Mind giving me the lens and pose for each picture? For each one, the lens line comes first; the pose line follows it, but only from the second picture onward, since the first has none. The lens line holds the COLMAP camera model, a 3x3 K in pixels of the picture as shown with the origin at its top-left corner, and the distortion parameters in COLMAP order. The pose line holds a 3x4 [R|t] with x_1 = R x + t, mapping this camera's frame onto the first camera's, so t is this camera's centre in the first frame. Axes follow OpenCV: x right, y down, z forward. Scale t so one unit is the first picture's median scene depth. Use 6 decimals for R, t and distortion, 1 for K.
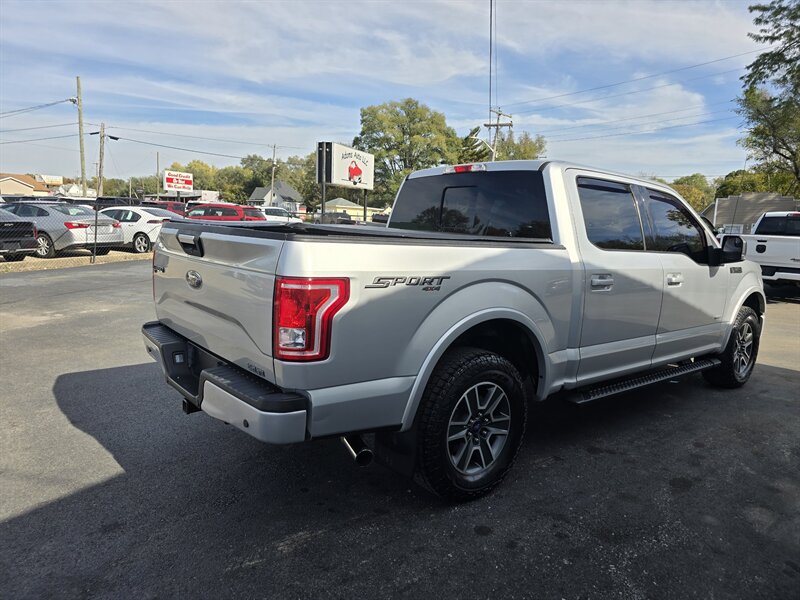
lens RADIAL K [[527.7, 0, 401.4], [0, 527.7, 297.1], [0, 0, 1]] dist [0.053348, -0.043284]
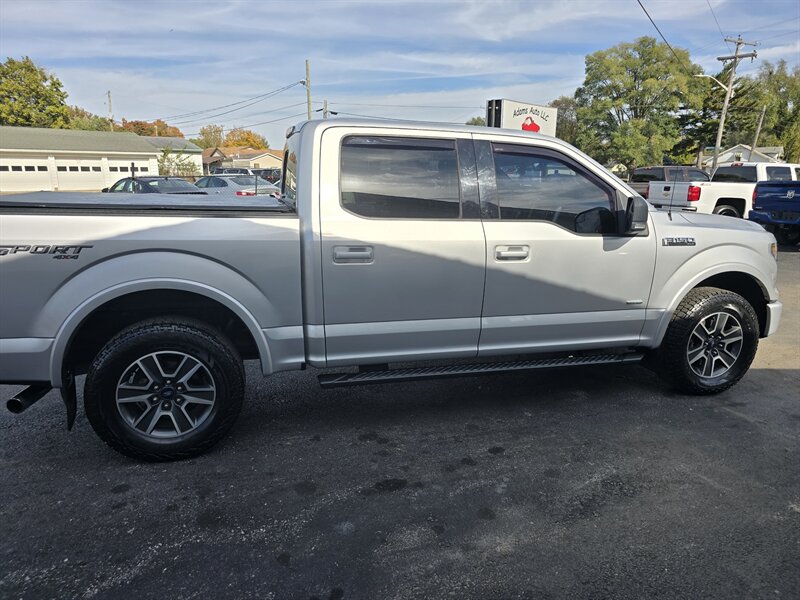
lens RADIAL K [[532.6, 0, 401.9], [0, 532.6, 288.0], [0, 0, 1]] dist [0.049857, -0.038464]
pose [[0.917834, 0.049699, -0.393841, 0.092455], [-0.028850, 0.997860, 0.058686, -0.003078], [0.395915, -0.042502, 0.917303, 0.022902]]
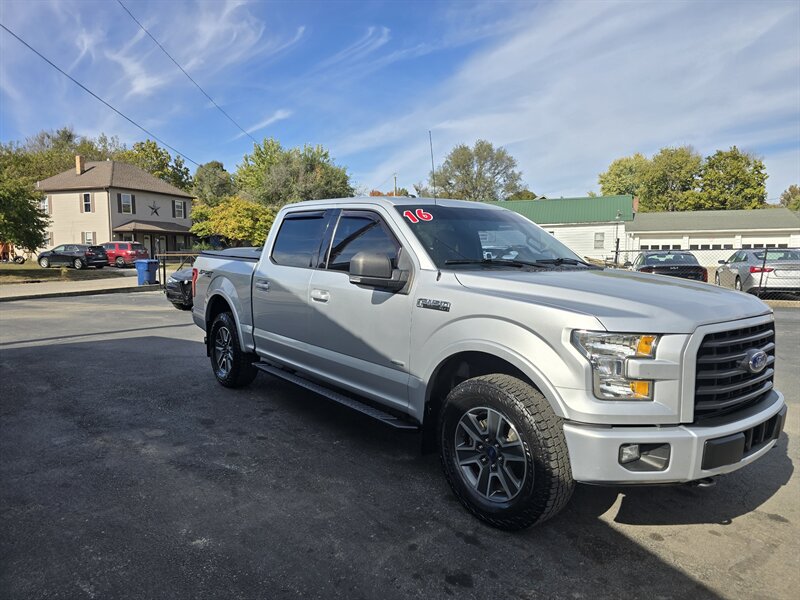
lens RADIAL K [[527.7, 0, 401.4], [0, 527.7, 297.1], [0, 0, 1]] dist [0.053348, -0.043284]
pose [[0.011913, 0.048593, -0.998748, 0.206653], [-0.147548, 0.987970, 0.046309, -0.013687], [0.988983, 0.146811, 0.018939, 0.153325]]
